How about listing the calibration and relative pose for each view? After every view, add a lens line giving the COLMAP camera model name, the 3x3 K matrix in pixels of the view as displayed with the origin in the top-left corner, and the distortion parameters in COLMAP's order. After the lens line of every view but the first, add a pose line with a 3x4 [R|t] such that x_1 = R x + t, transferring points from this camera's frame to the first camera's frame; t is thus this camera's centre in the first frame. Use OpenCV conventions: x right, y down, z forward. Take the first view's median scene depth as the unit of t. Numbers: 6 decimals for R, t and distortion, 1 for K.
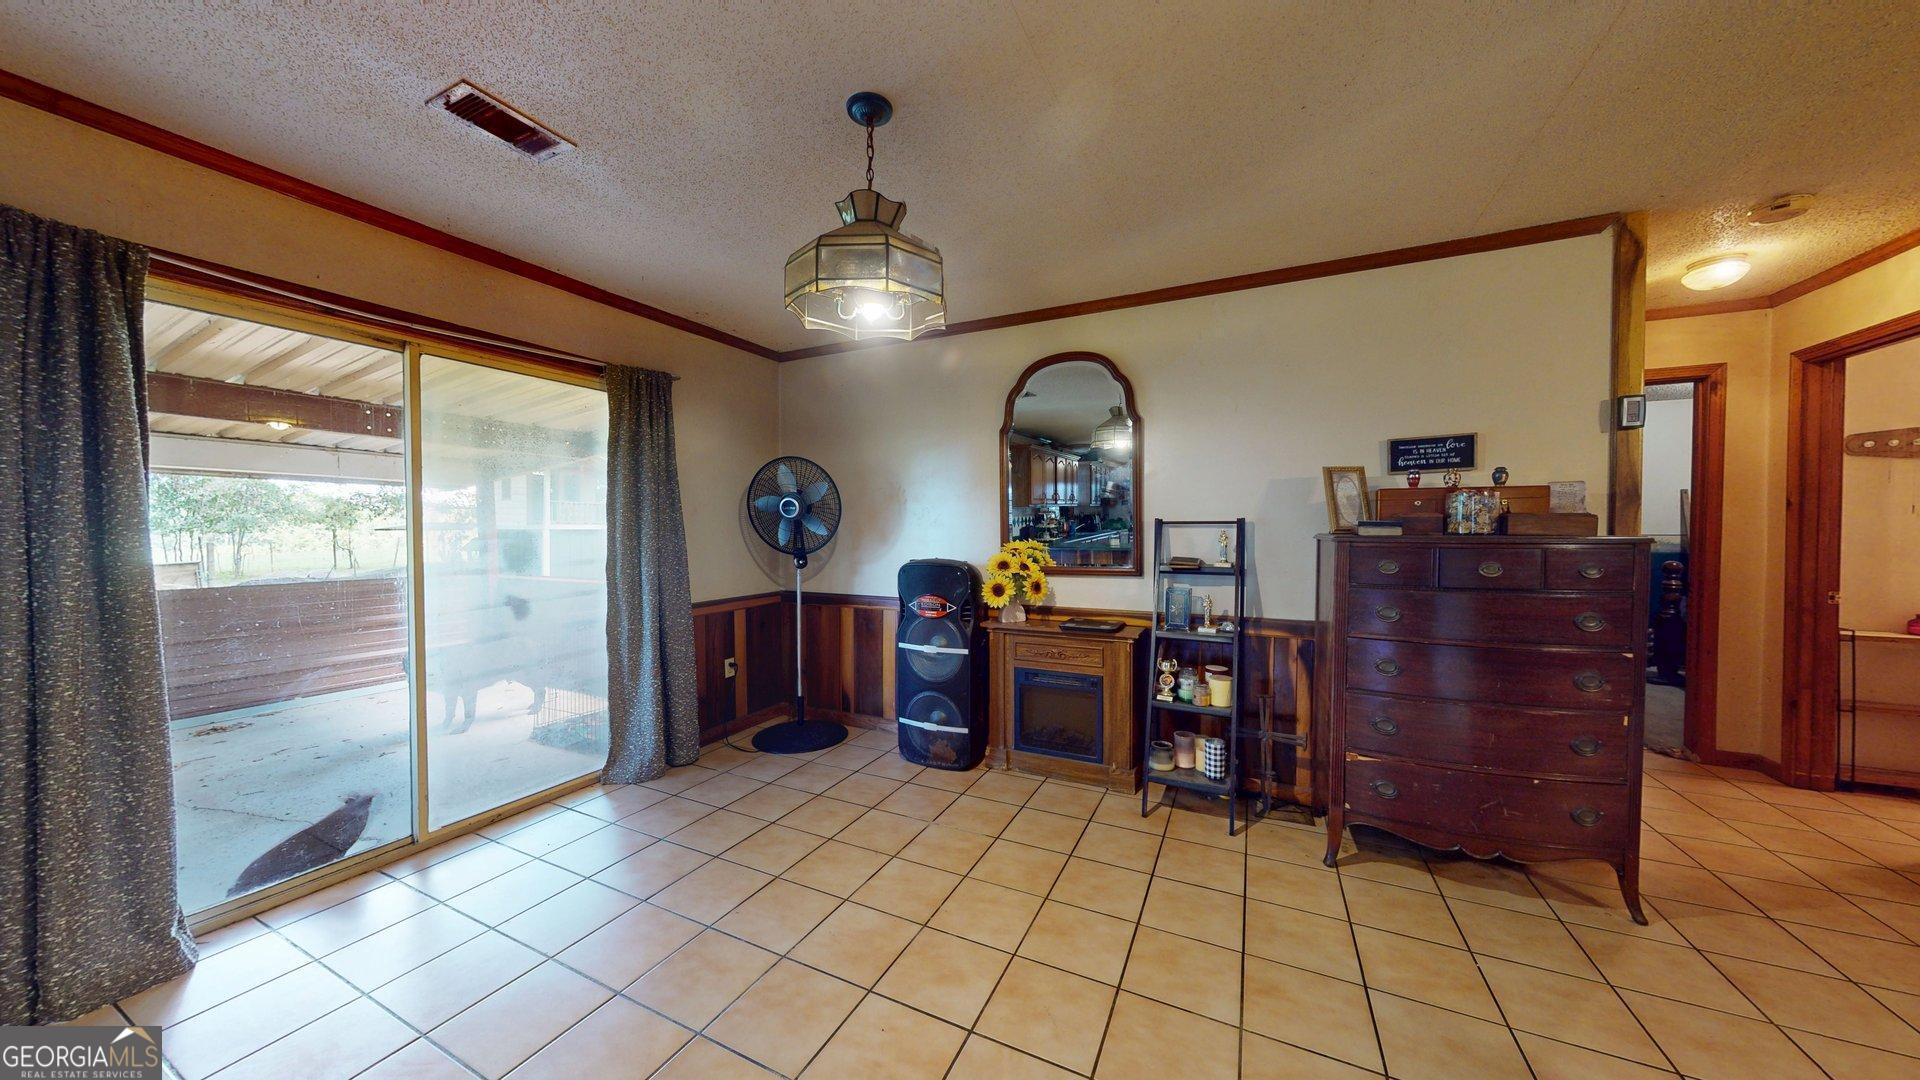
lens RADIAL K [[609.8, 0, 964.1], [0, 609.8, 538.0], [0, 0, 1]] dist [-0.000339, 0.000083]
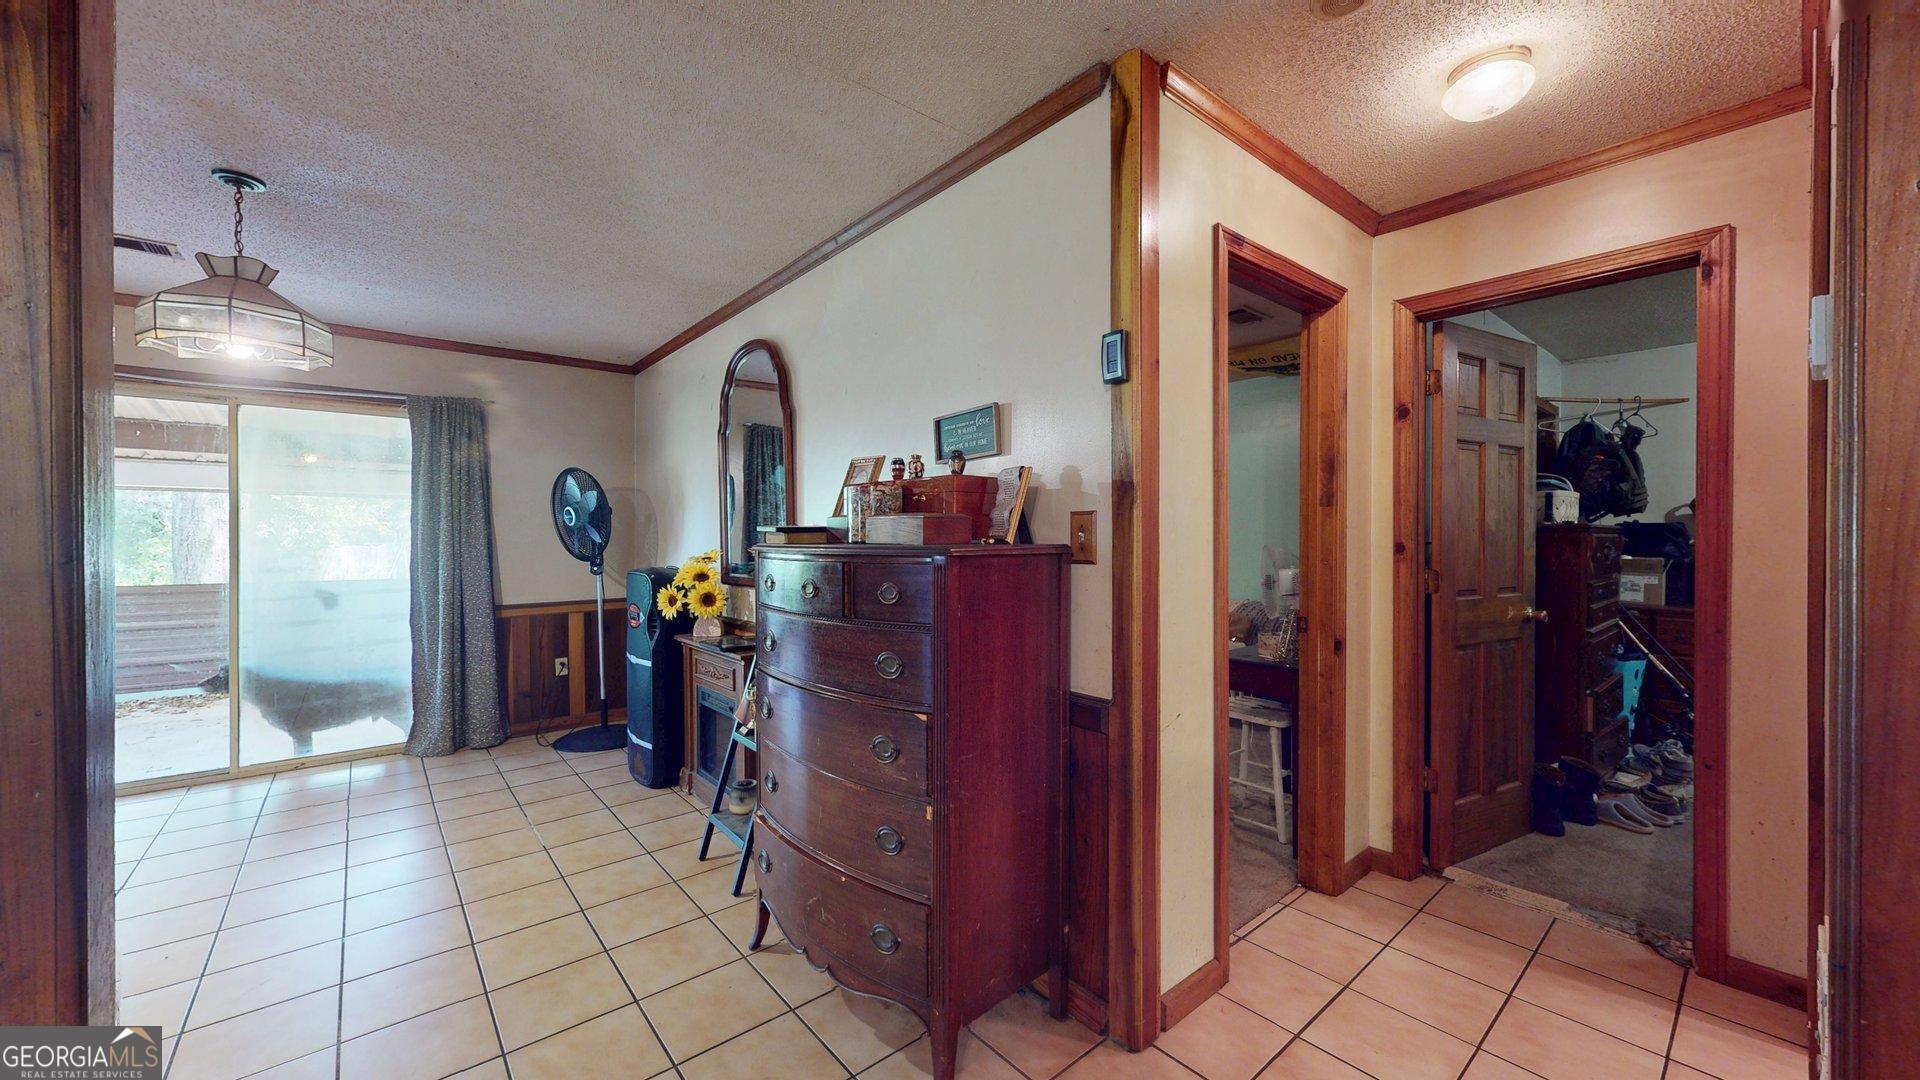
lens RADIAL K [[705.4, 0, 946.2], [0, 705.4, 539.2], [0, 0, 1]] dist [-0.001140, 0.000005]
pose [[0.915048, 0.000894, -0.403345, 0.903532], [-0.006012, 0.999917, -0.011425, -0.000807], [0.403301, 0.012879, 0.914977, 0.172471]]
